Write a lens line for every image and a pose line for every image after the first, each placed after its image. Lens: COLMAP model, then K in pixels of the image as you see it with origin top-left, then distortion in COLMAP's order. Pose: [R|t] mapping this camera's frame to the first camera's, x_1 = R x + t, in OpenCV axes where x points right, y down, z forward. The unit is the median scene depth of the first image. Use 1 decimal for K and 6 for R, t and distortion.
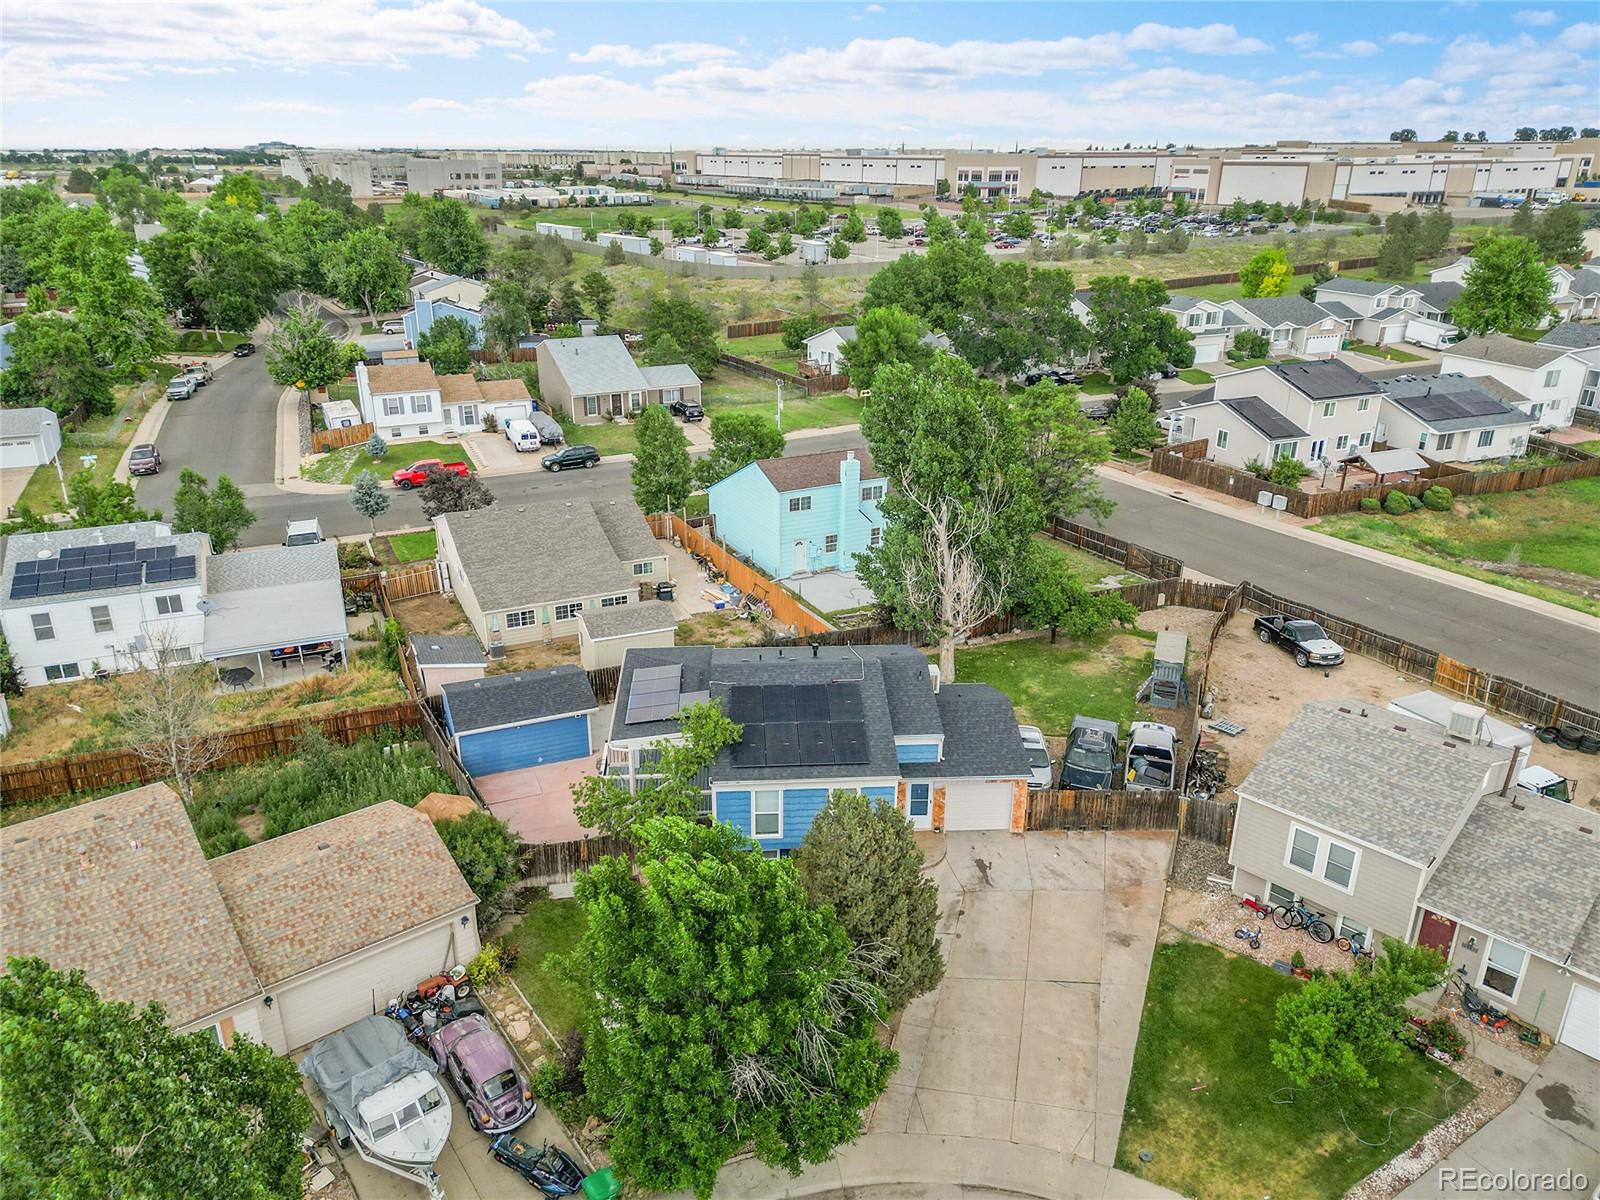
lens RADIAL K [[1114.7, 0, 800.0], [0, 1114.7, 600.0], [0, 0, 1]] dist [0.077914, -0.086051]
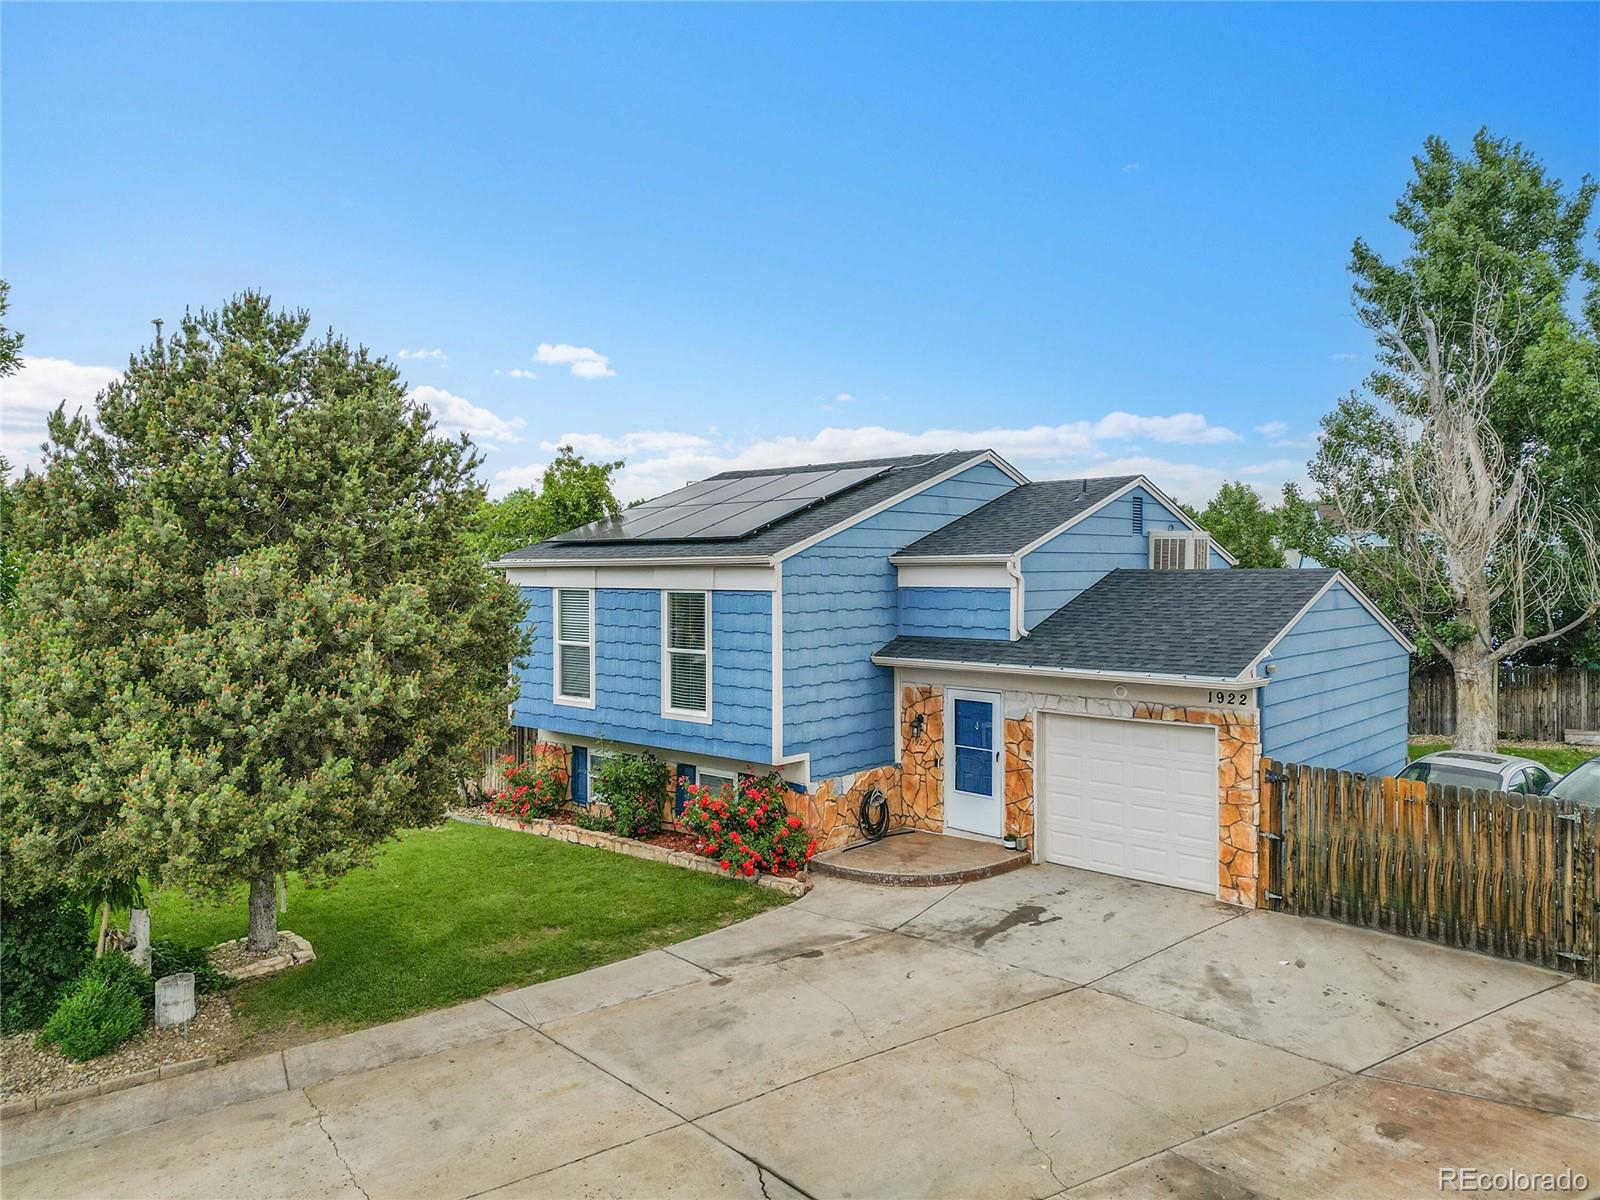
lens RADIAL K [[1114.7, 0, 800.0], [0, 1114.7, 600.0], [0, 0, 1]] dist [0.077914, -0.086051]
pose [[0.698004, 0.011653, -0.715999, 0.227639], [-0.257407, 0.937120, -0.235686, 0.157921], [0.668231, 0.348813, 0.657113, 0.453578]]
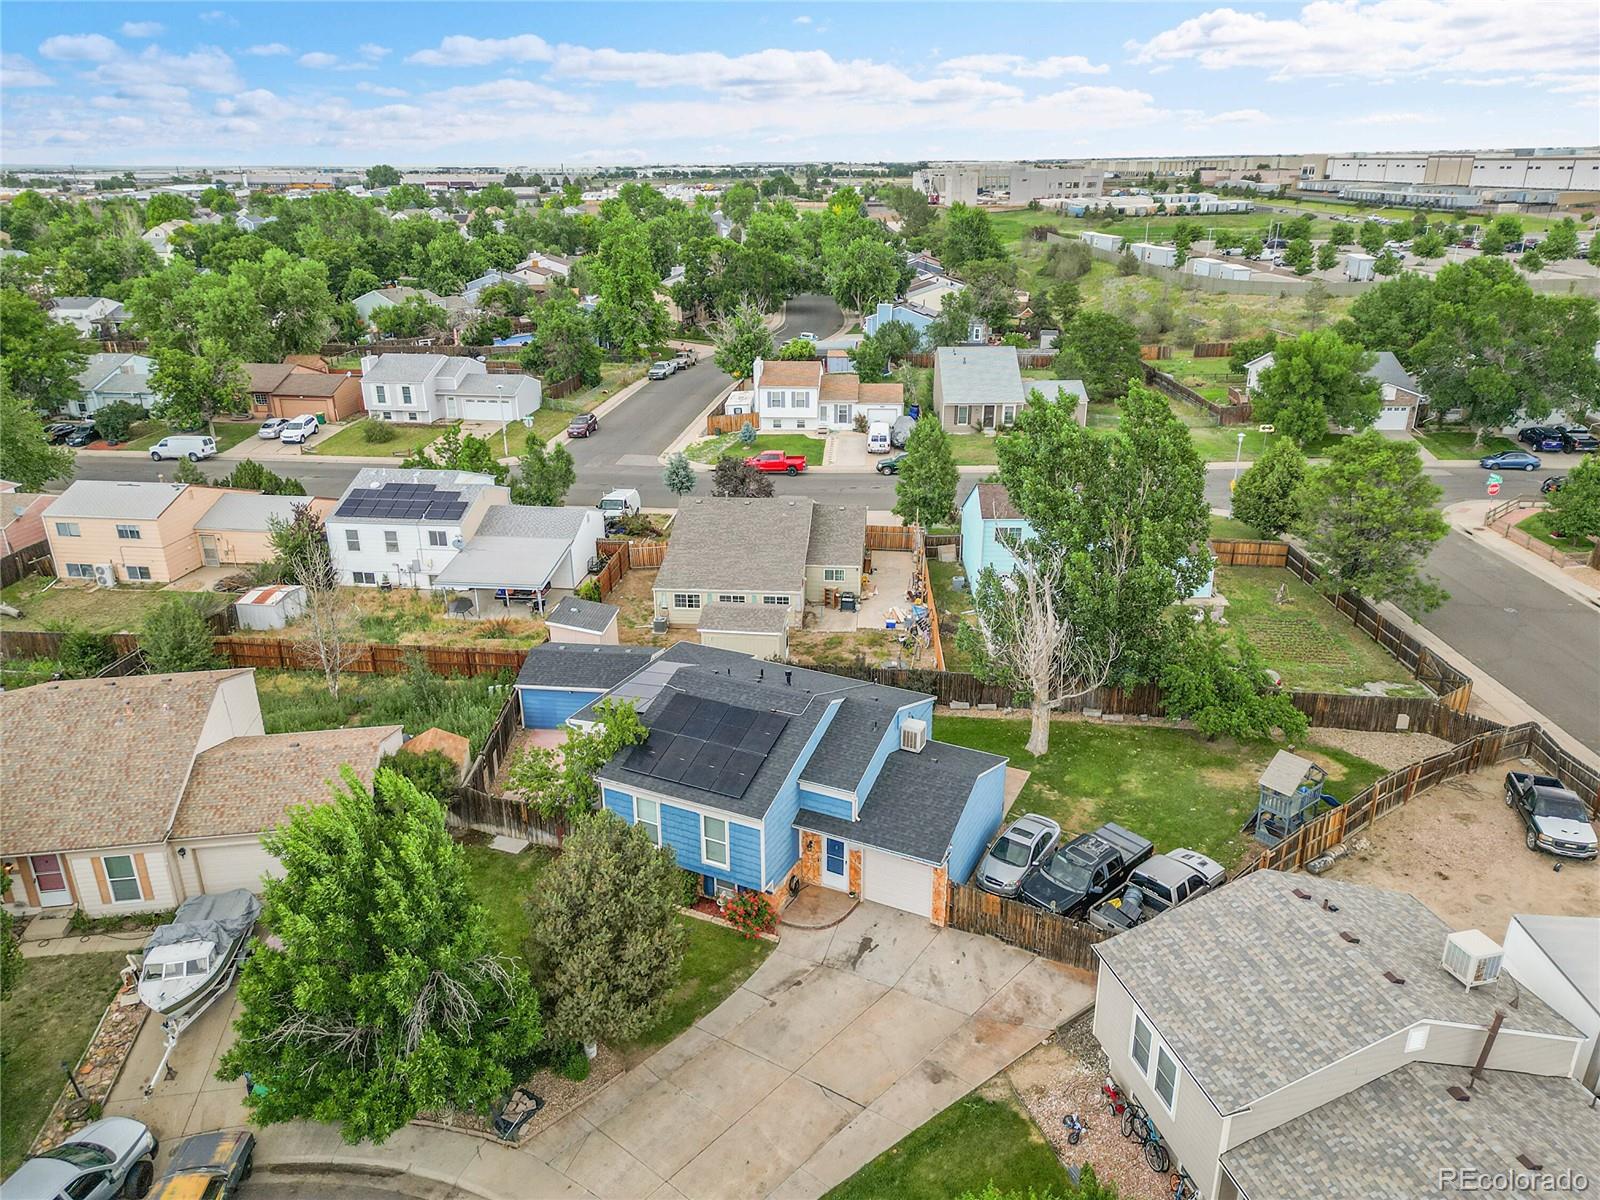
lens RADIAL K [[1109.4, 0, 800.1], [0, 1109.4, 614.7], [0, 0, 1]] dist [0.079810, -0.083122]
pose [[0.865181, 0.179344, -0.468291, 0.316307], [-0.176602, 0.983002, 0.050190, -0.039332], [0.469333, 0.039278, 0.882147, 0.109278]]
